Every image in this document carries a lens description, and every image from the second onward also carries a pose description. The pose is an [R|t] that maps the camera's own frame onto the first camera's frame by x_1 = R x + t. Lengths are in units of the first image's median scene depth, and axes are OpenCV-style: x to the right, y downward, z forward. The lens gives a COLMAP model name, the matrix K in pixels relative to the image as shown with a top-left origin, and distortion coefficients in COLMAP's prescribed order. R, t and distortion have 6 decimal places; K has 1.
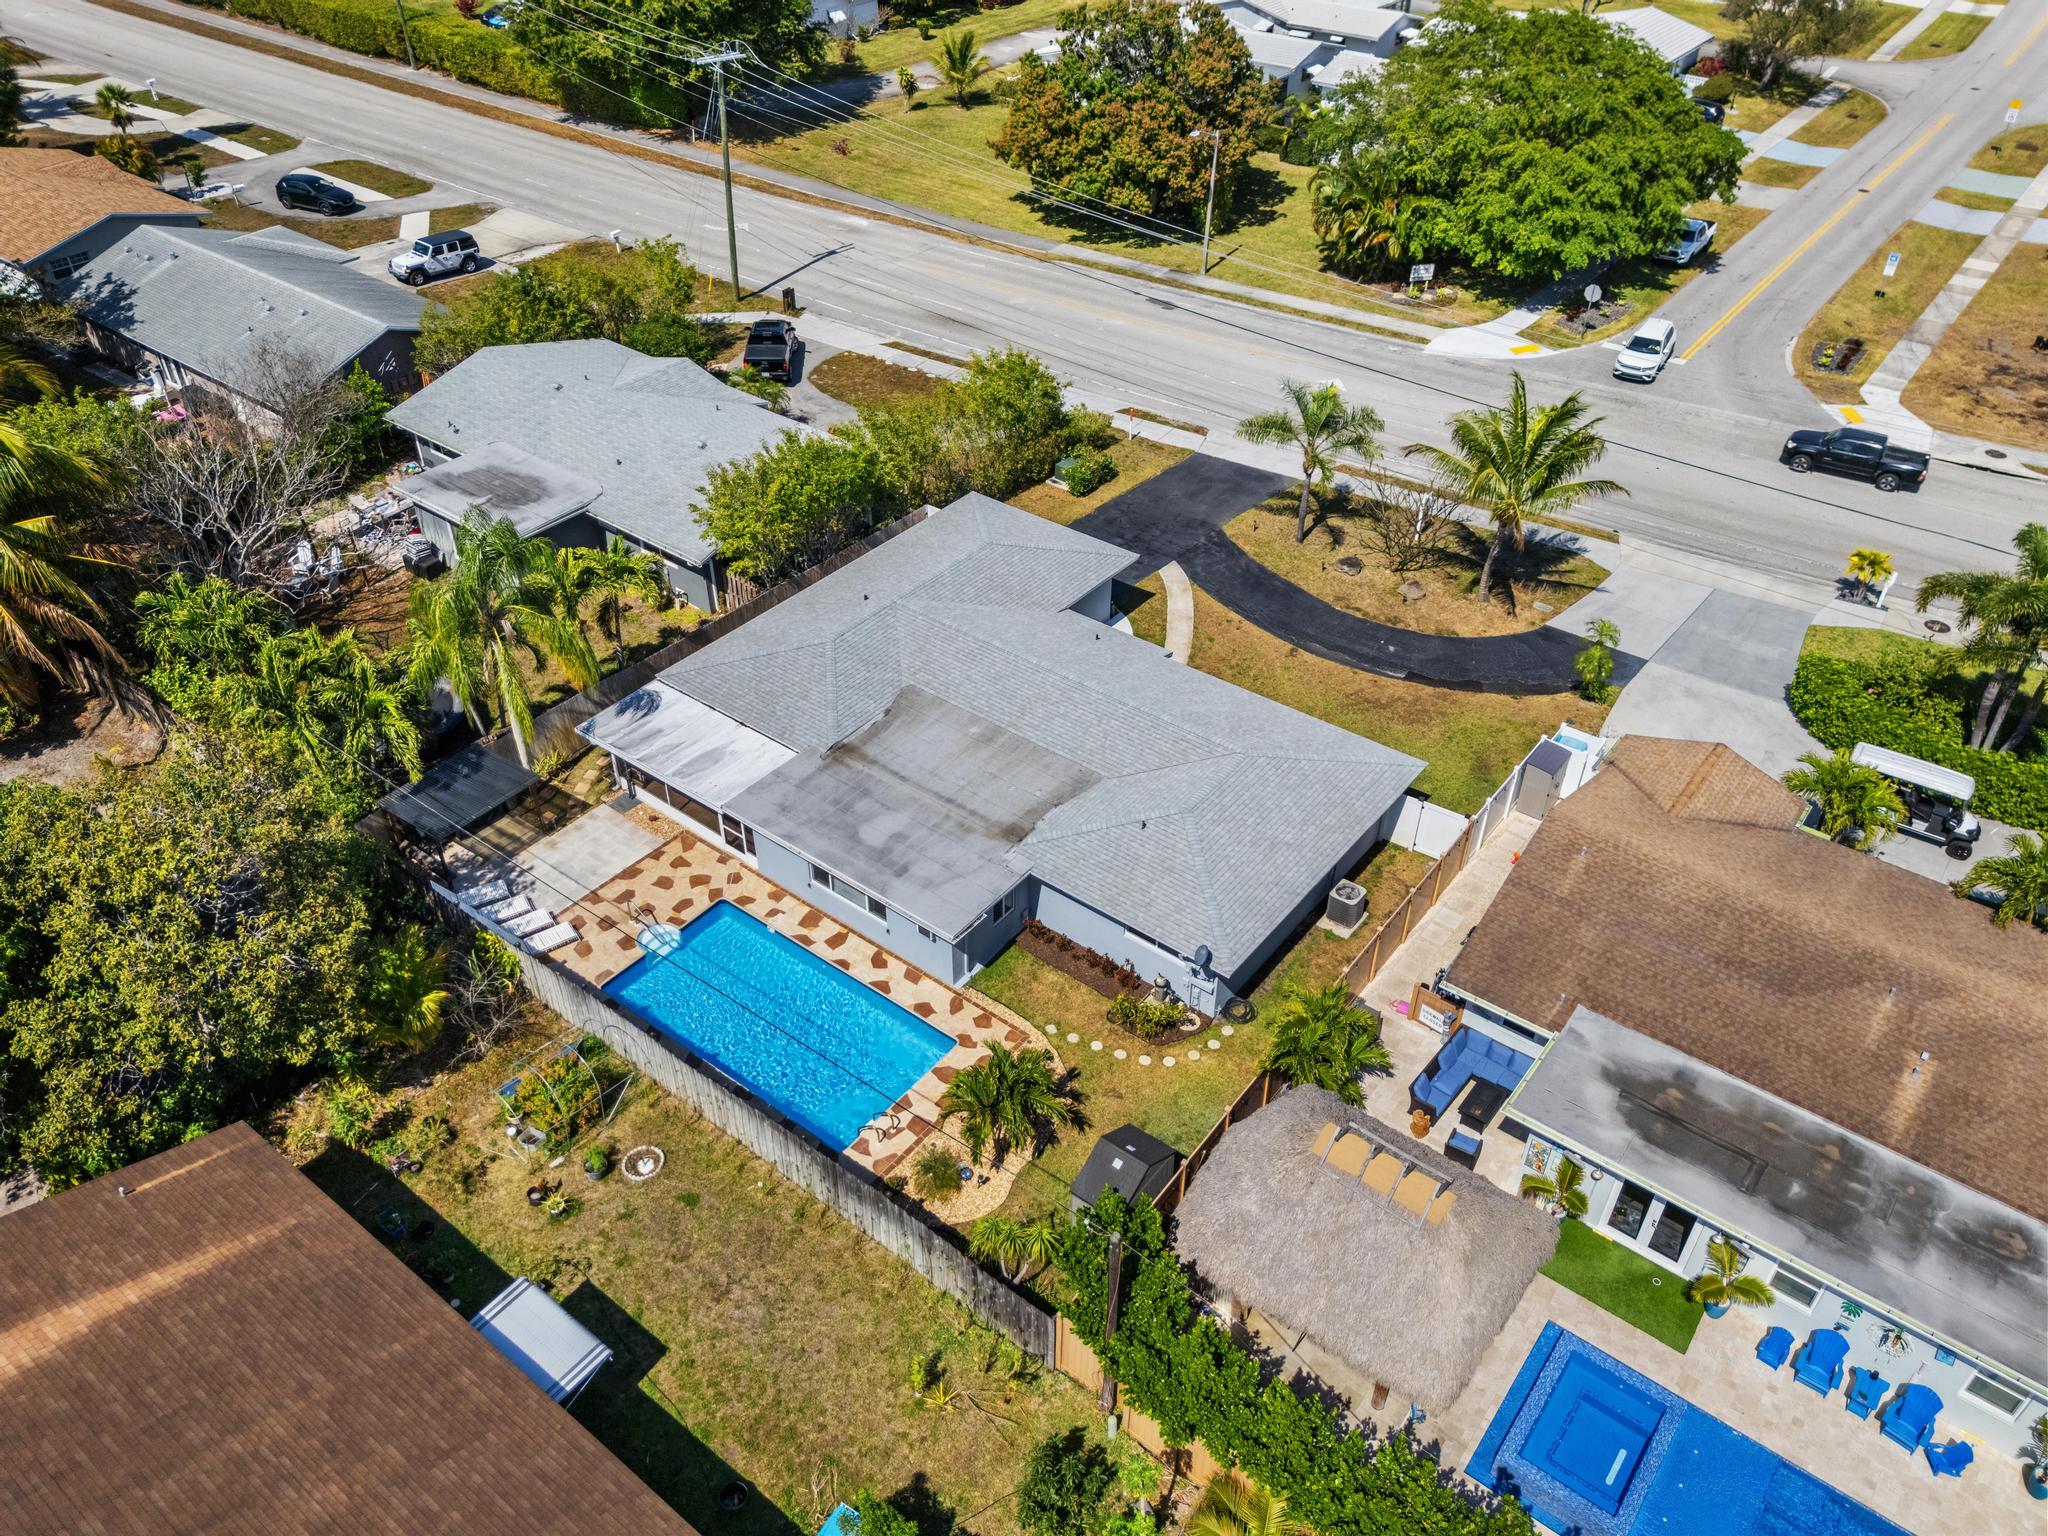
lens RADIAL K [[1508.9, 0, 1017.6], [0, 1508.9, 771.0], [0, 0, 1]] dist [0.074402, -0.071601]
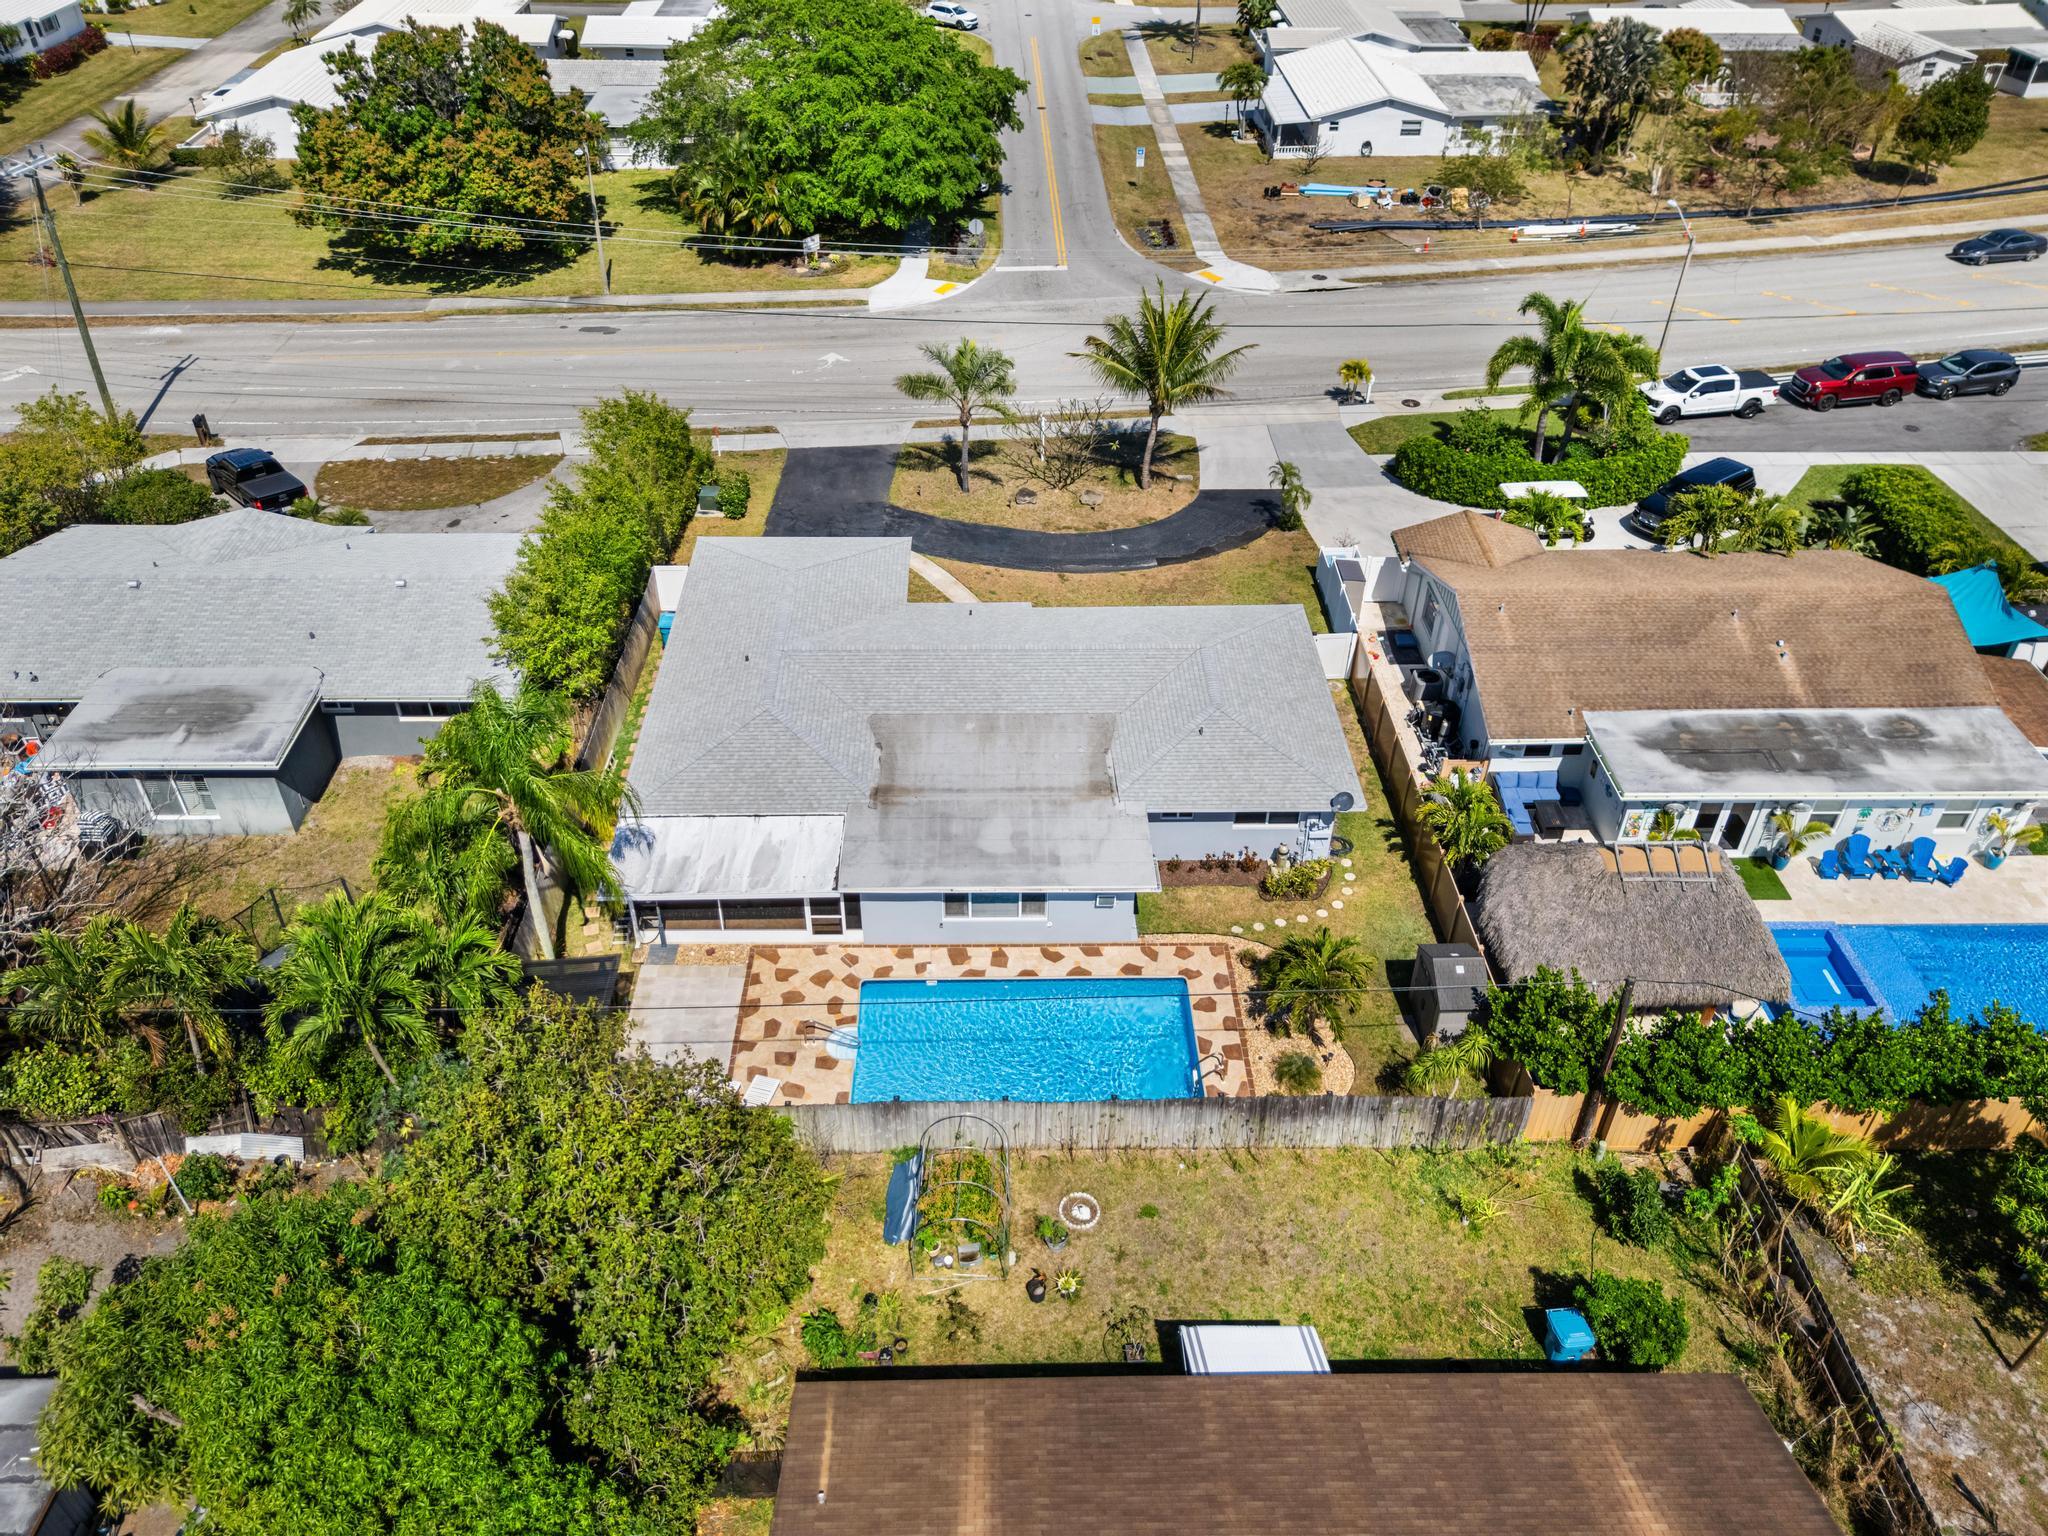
lens RADIAL K [[1508.9, 0, 1017.6], [0, 1508.9, 771.0], [0, 0, 1]] dist [0.074402, -0.071601]
pose [[0.773531, -0.386934, 0.501928, -0.408642], [0.386683, 0.915637, 0.109935, -0.076876], [-0.502121, 0.109049, 0.857894, 0.095690]]
